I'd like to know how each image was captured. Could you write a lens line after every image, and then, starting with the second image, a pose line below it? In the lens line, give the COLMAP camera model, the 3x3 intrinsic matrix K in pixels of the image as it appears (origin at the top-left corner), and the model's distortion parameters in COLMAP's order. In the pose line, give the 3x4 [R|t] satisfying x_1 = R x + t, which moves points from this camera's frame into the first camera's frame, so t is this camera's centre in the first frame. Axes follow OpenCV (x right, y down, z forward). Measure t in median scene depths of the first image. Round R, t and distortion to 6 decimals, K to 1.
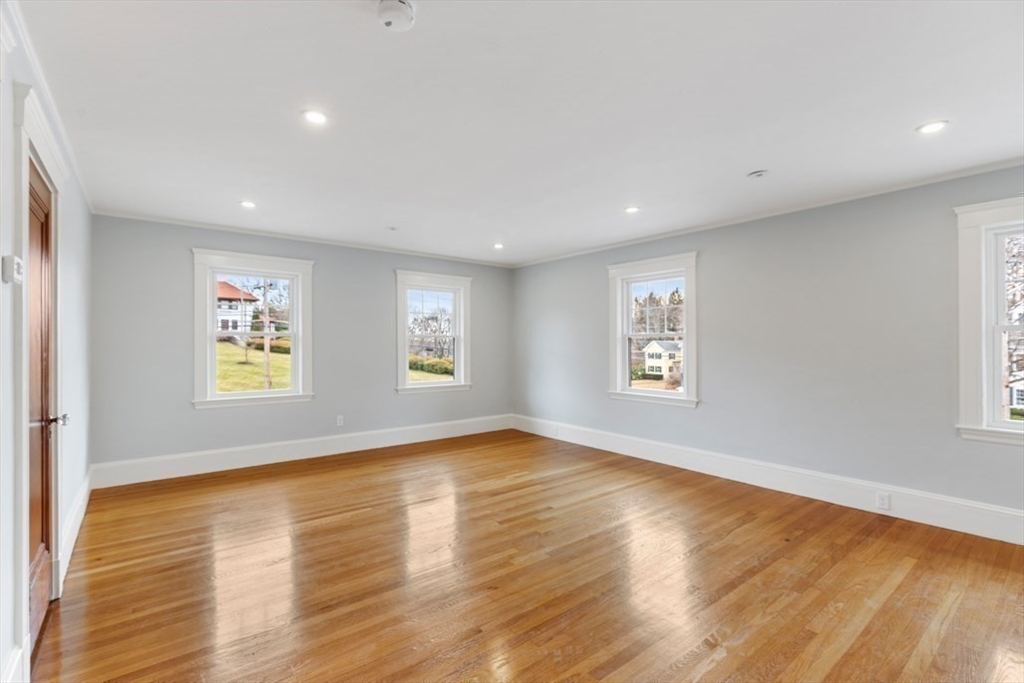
lens RADIAL K [[465.5, 0, 508.1], [0, 465.5, 343.0], [0, 0, 1]] dist [0.011643, -0.001223]
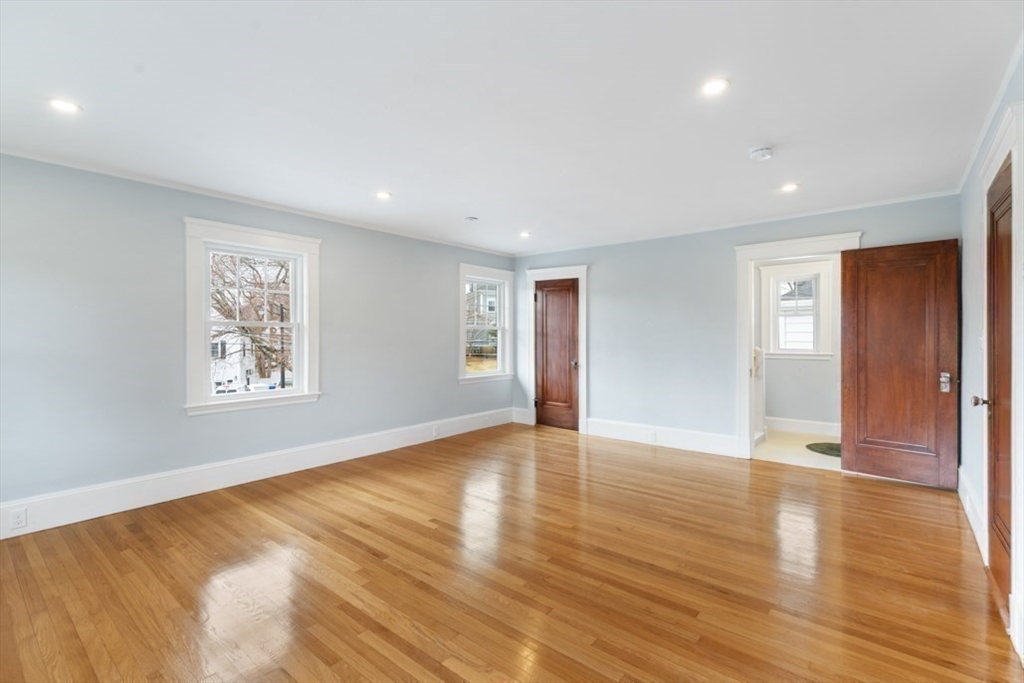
lens RADIAL K [[465.5, 0, 510.6], [0, 465.5, 339.2], [0, 0, 1]] dist [0.011643, -0.001223]
pose [[-0.204719, -0.006637, 0.978798, -0.894848], [-0.000750, 0.999978, 0.006624, 0.004522], [-0.978821, 0.000622, -0.204719, 1.151226]]
